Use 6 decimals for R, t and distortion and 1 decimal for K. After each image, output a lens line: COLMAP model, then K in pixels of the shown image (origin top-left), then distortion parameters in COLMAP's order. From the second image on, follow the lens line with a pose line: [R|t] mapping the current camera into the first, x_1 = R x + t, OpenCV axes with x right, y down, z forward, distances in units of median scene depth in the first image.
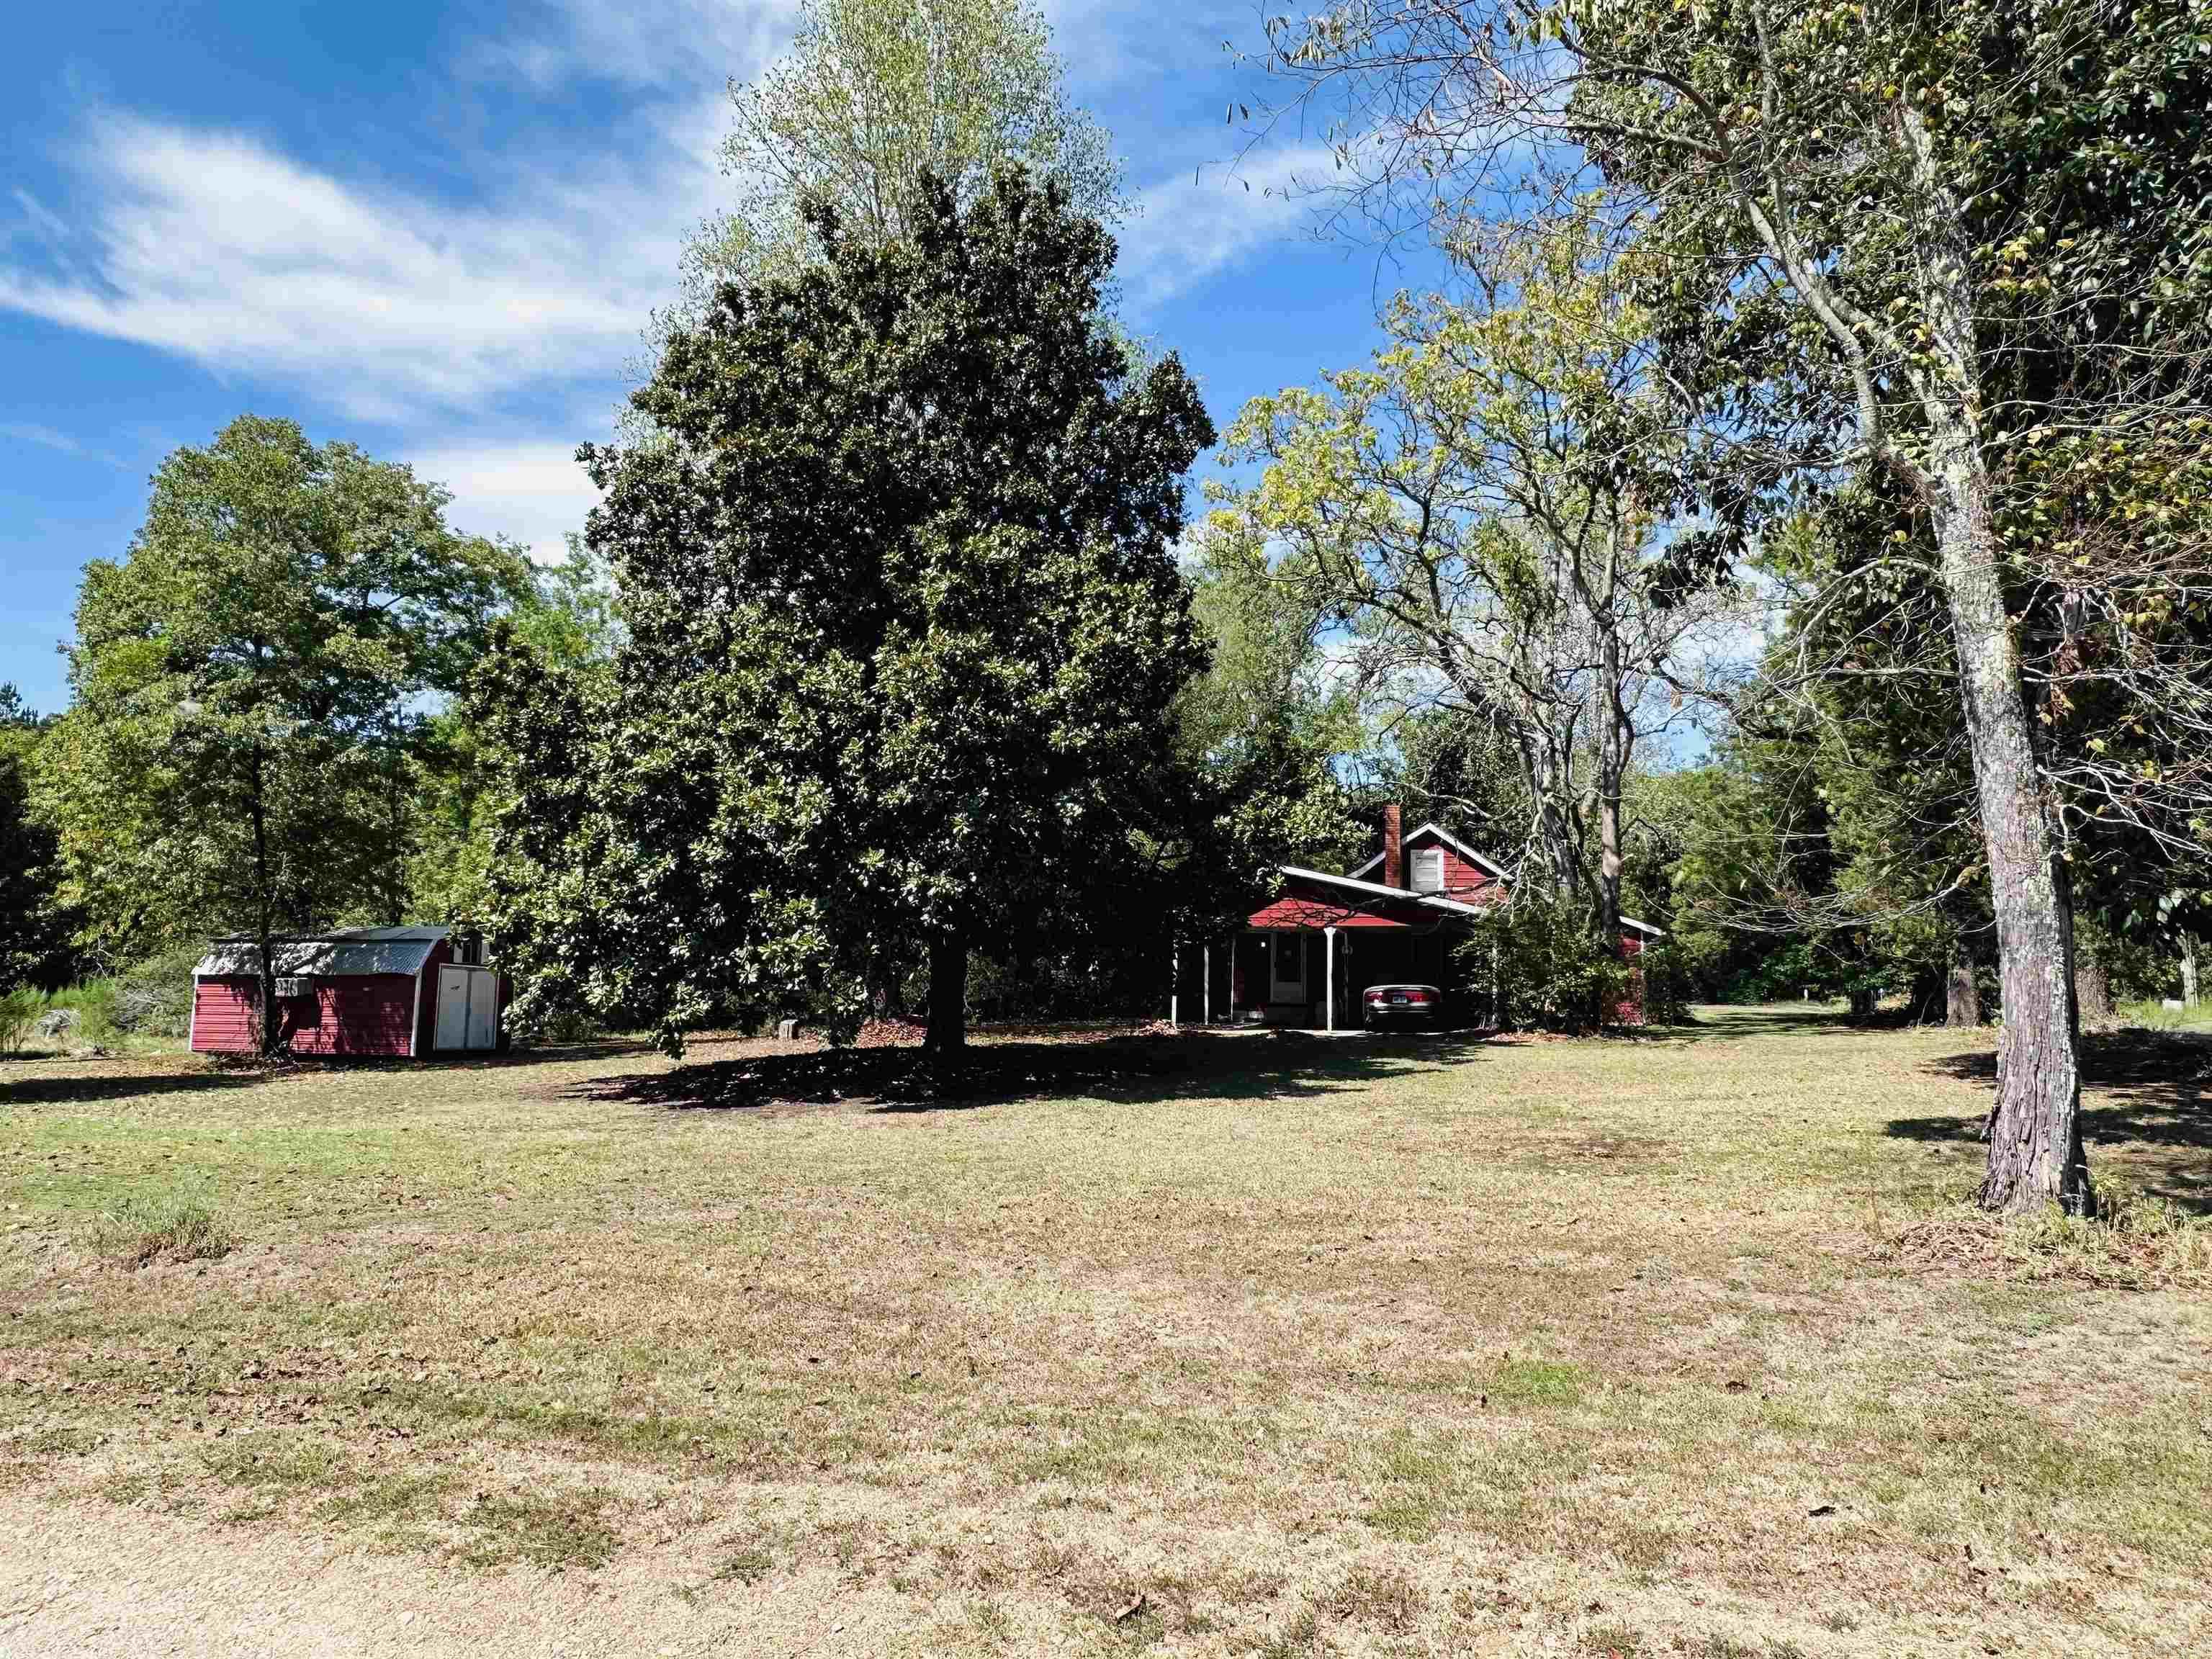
lens RADIAL K [[1462.8, 0, 1095.2], [0, 1462.8, 841.3], [0, 0, 1]] dist [0.001148, 0.002766]
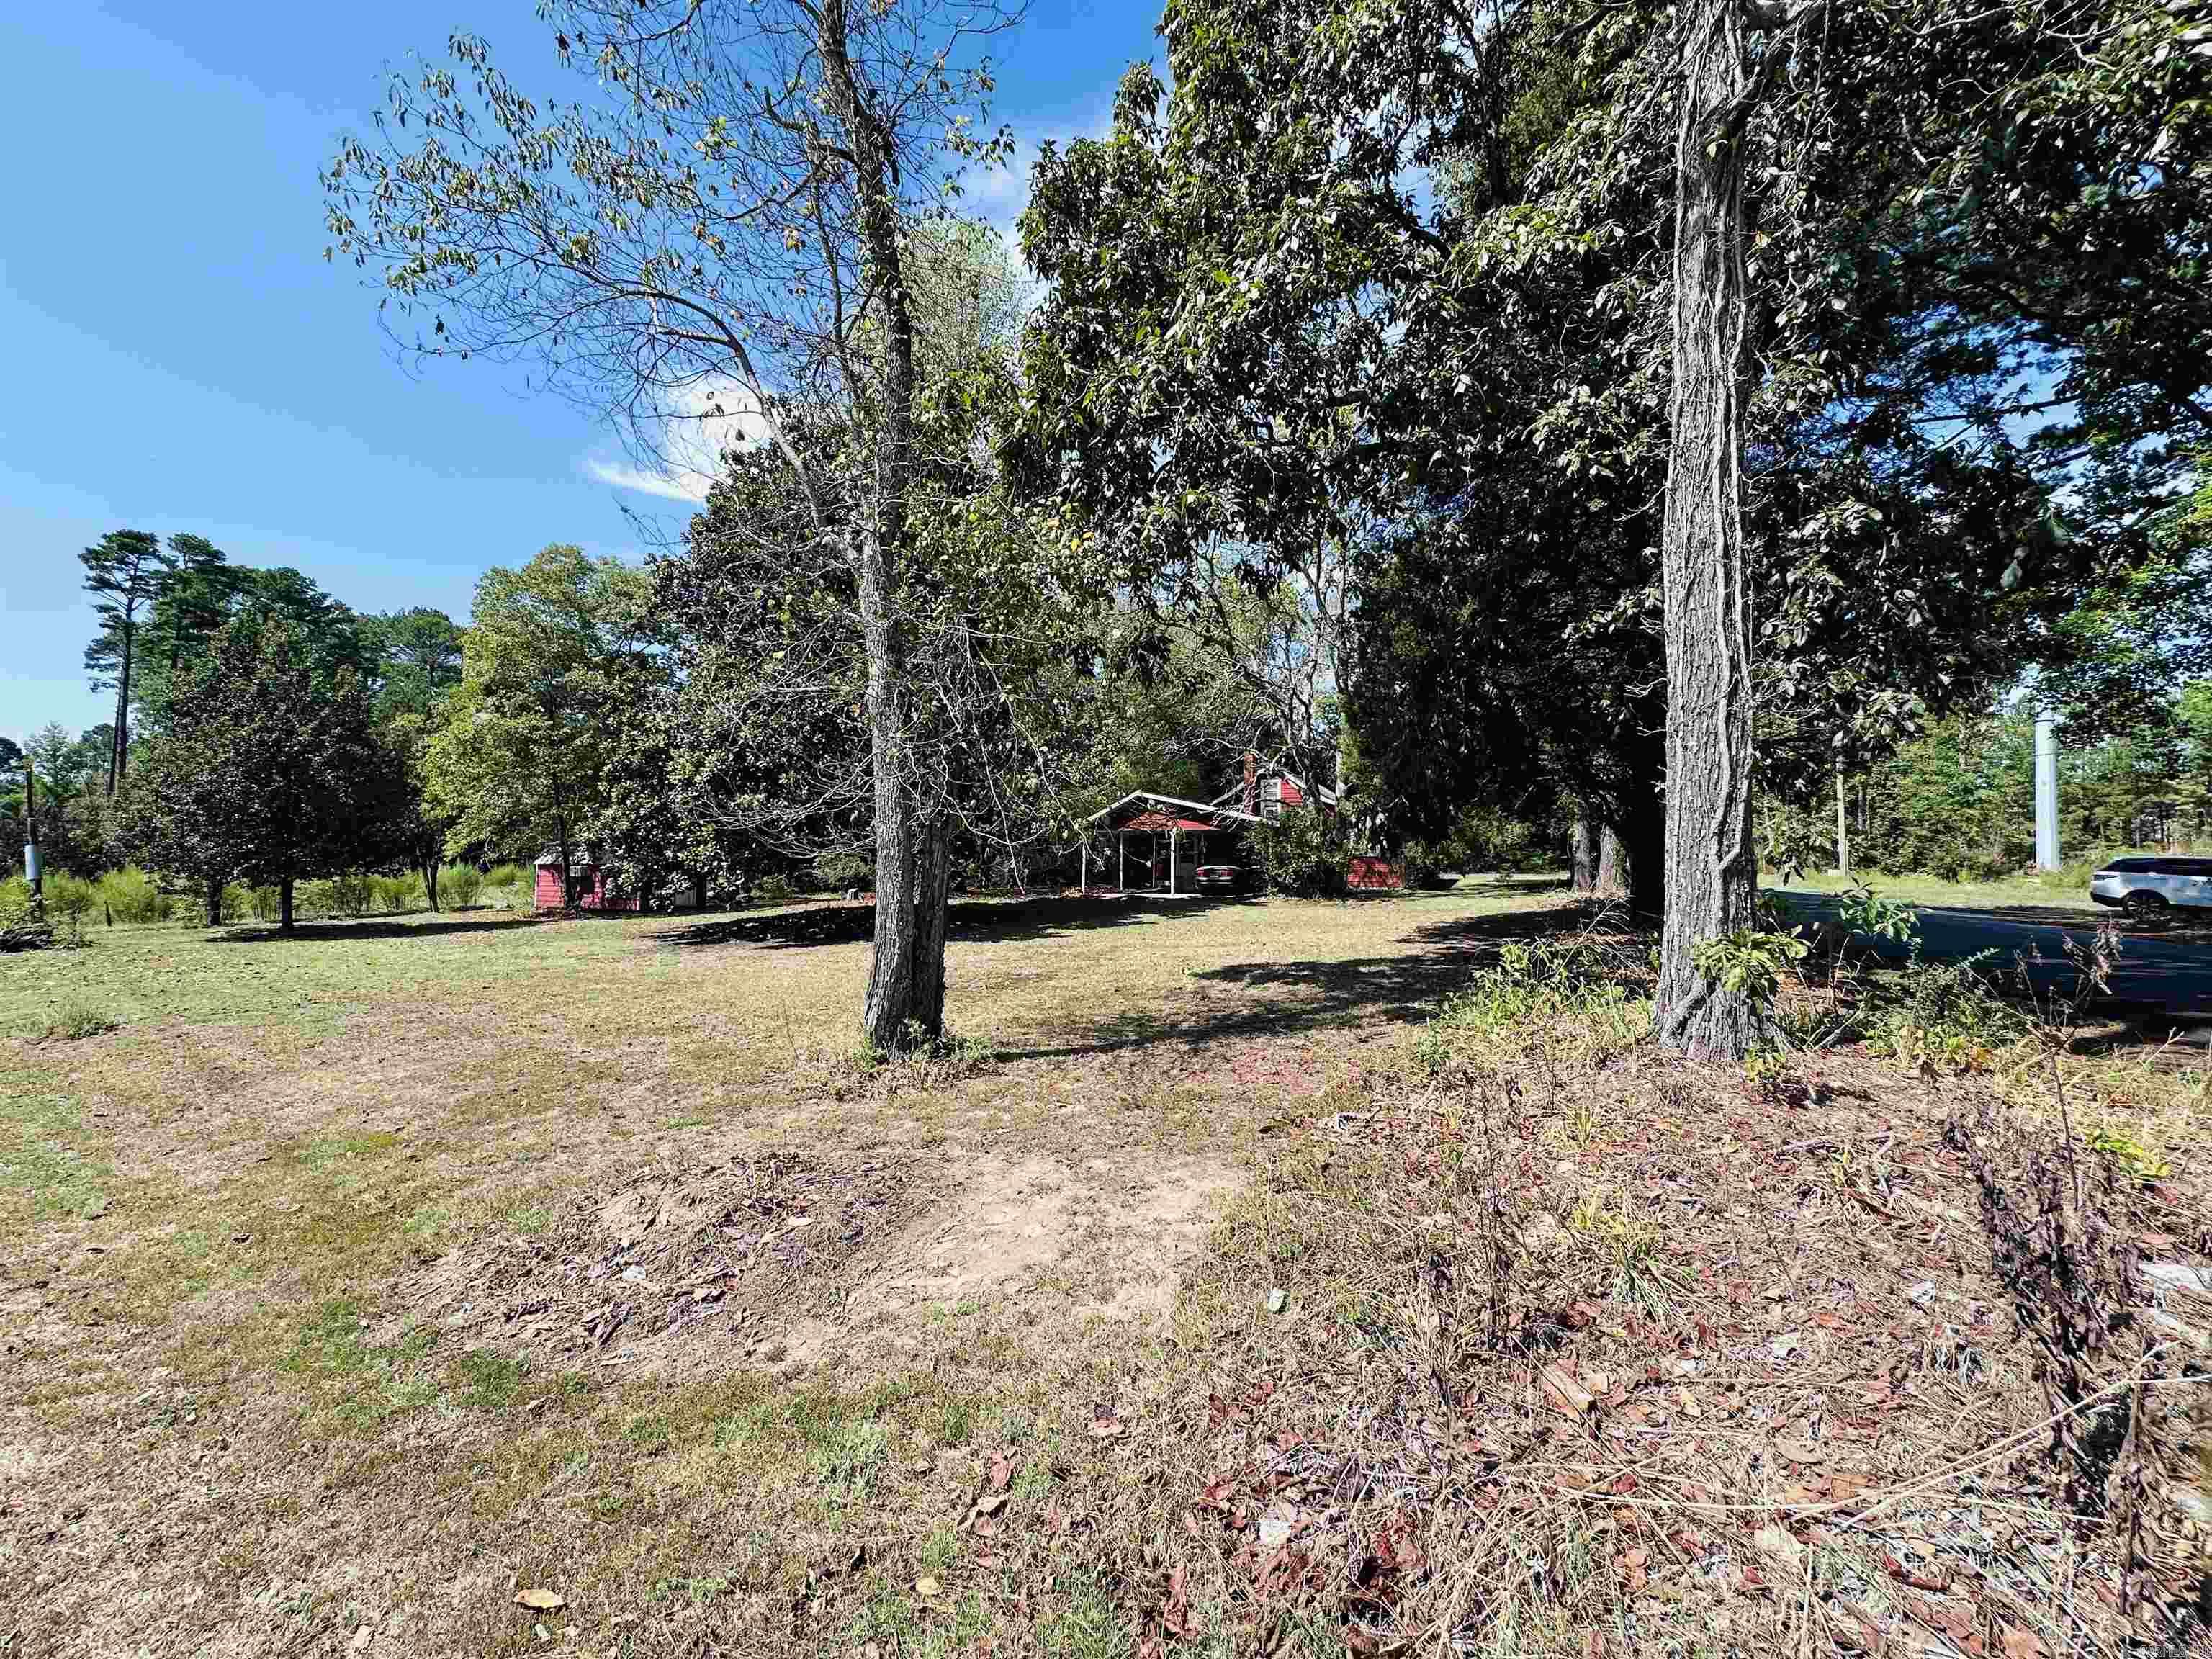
lens RADIAL K [[882.6, 0, 1106.0], [0, 882.6, 829.5], [0, 0, 1]] dist [0.000089, -0.000159]
pose [[0.989929, -0.011221, -0.141121, 0.306365], [0.020334, 0.997787, 0.063304, -0.007269], [0.140098, -0.065536, 0.987966, 0.043160]]
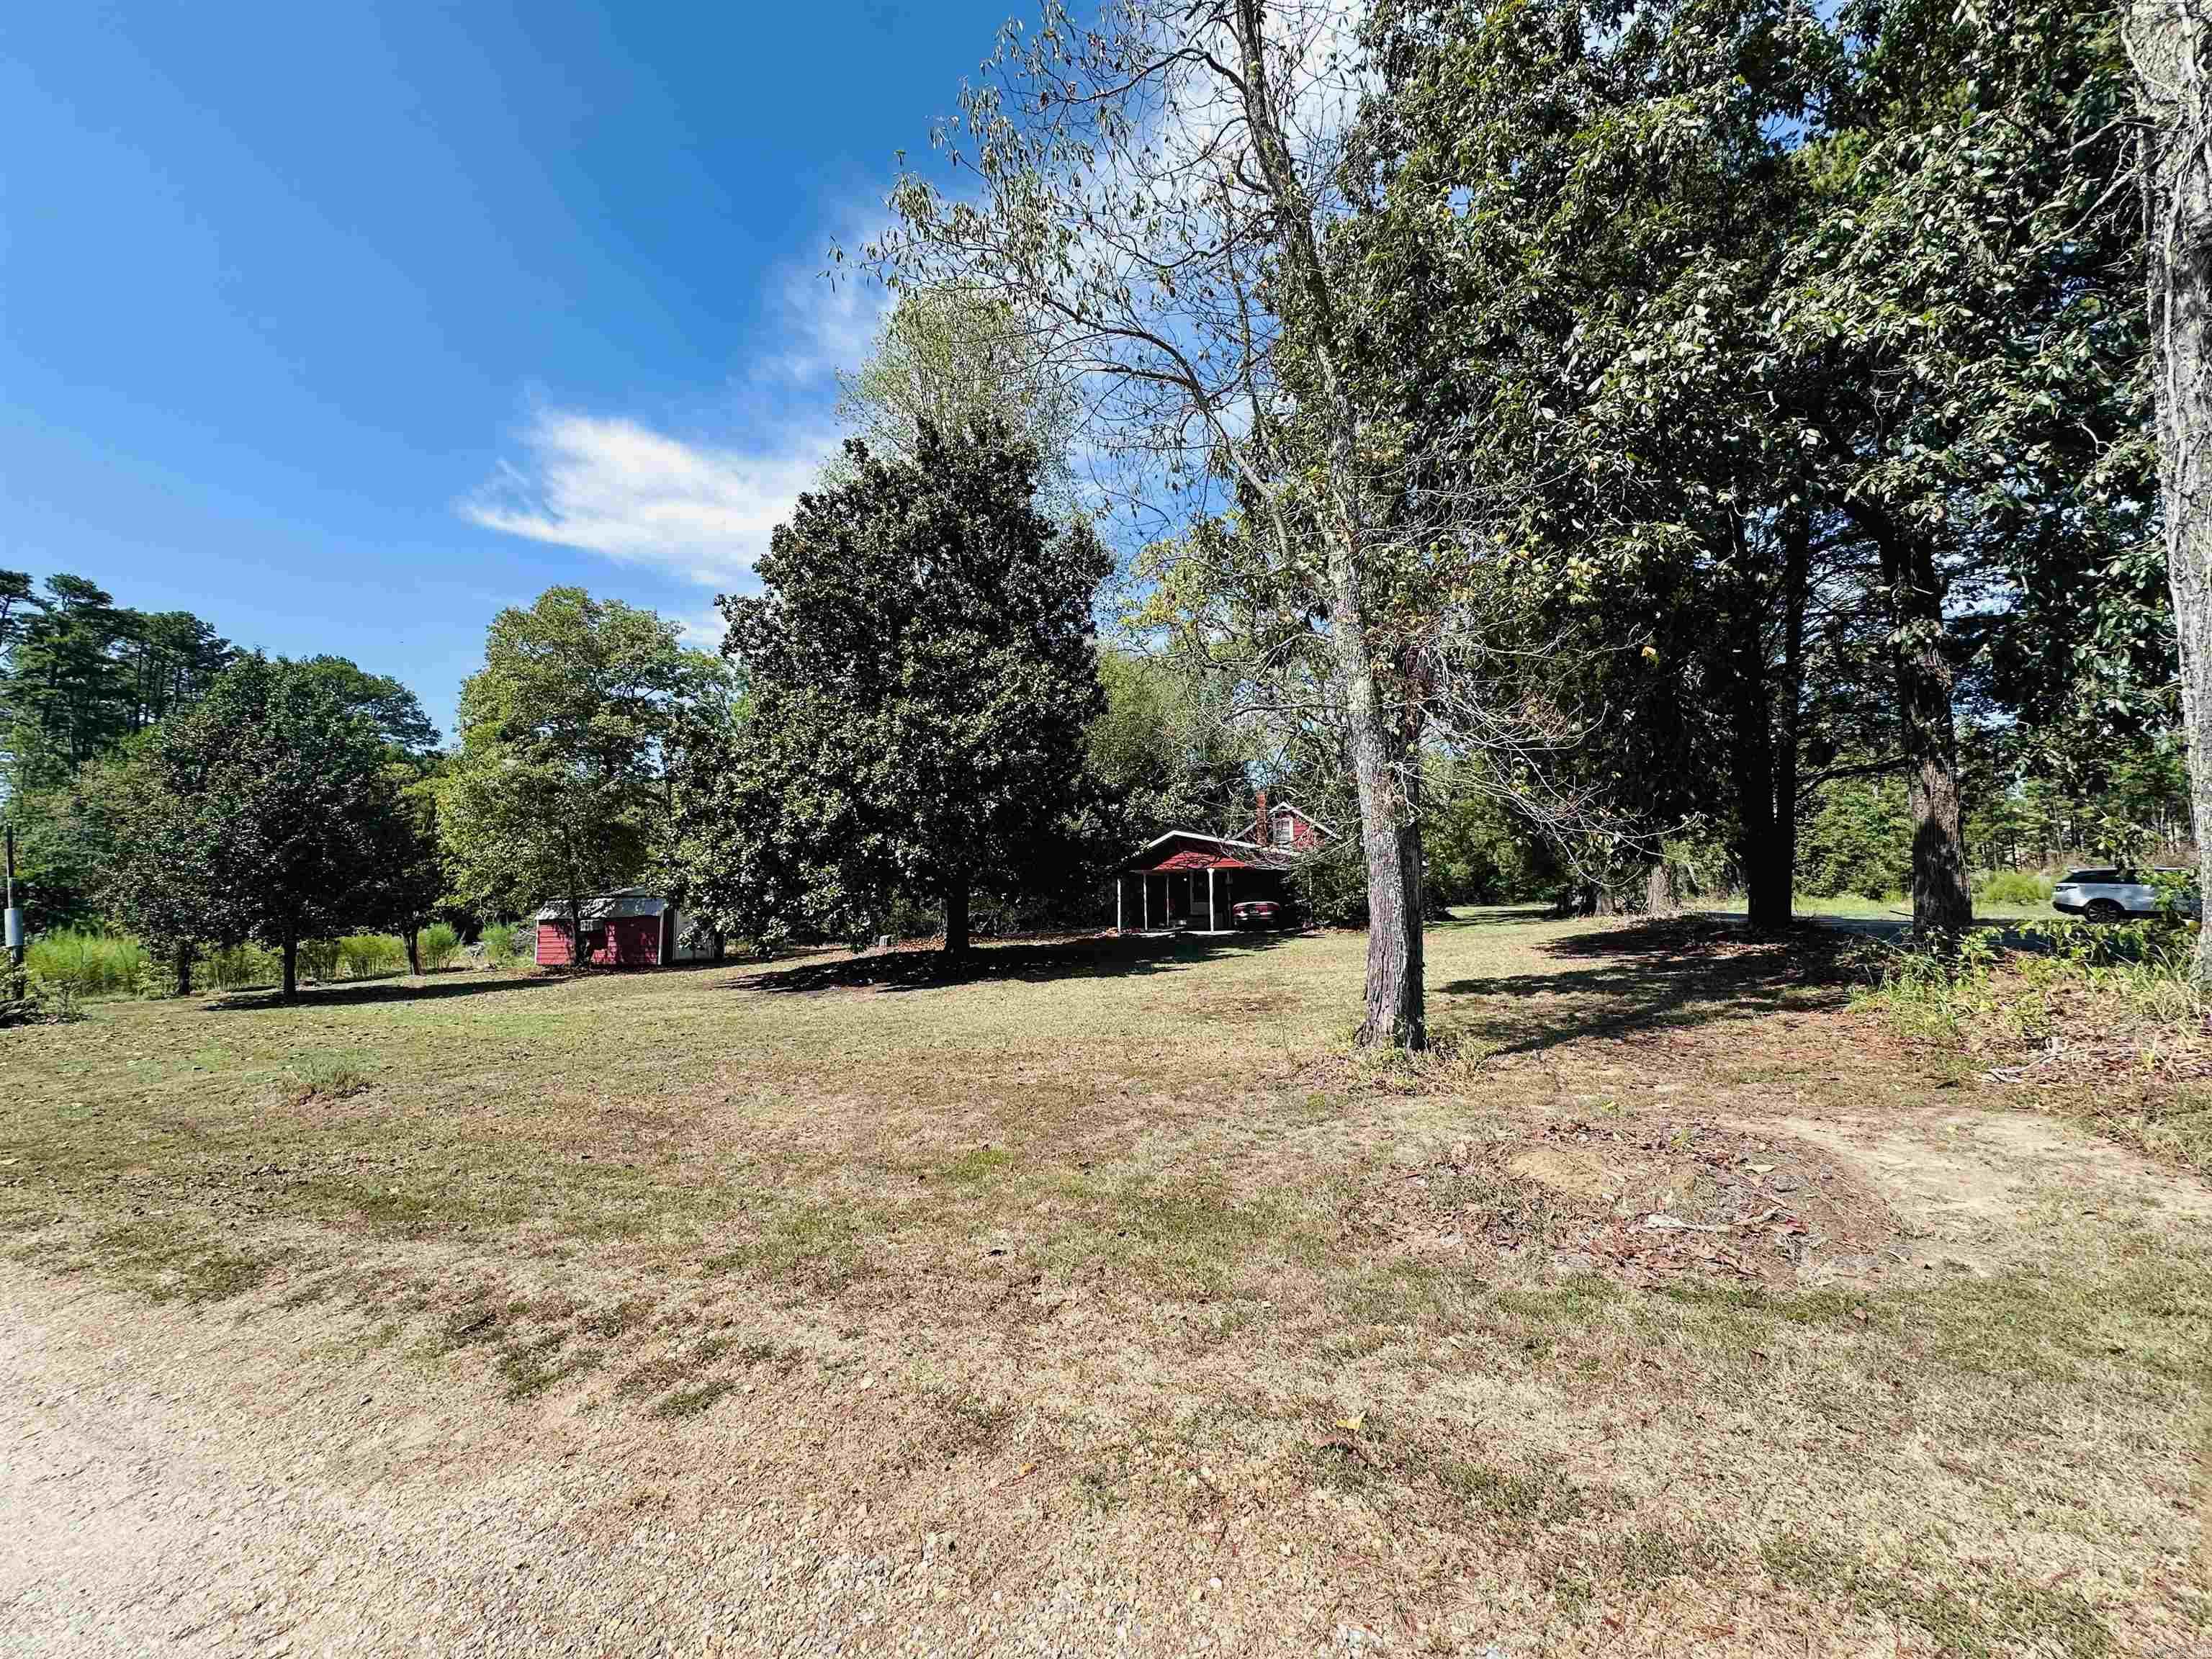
lens RADIAL K [[882.6, 0, 1106.0], [0, 882.6, 829.5], [0, 0, 1]] dist [0.000089, -0.000159]
pose [[0.998400, -0.036684, -0.043039, 0.119740], [0.037222, 0.999238, 0.011754, -0.000612], [0.042575, -0.013338, 0.999004, 0.013741]]
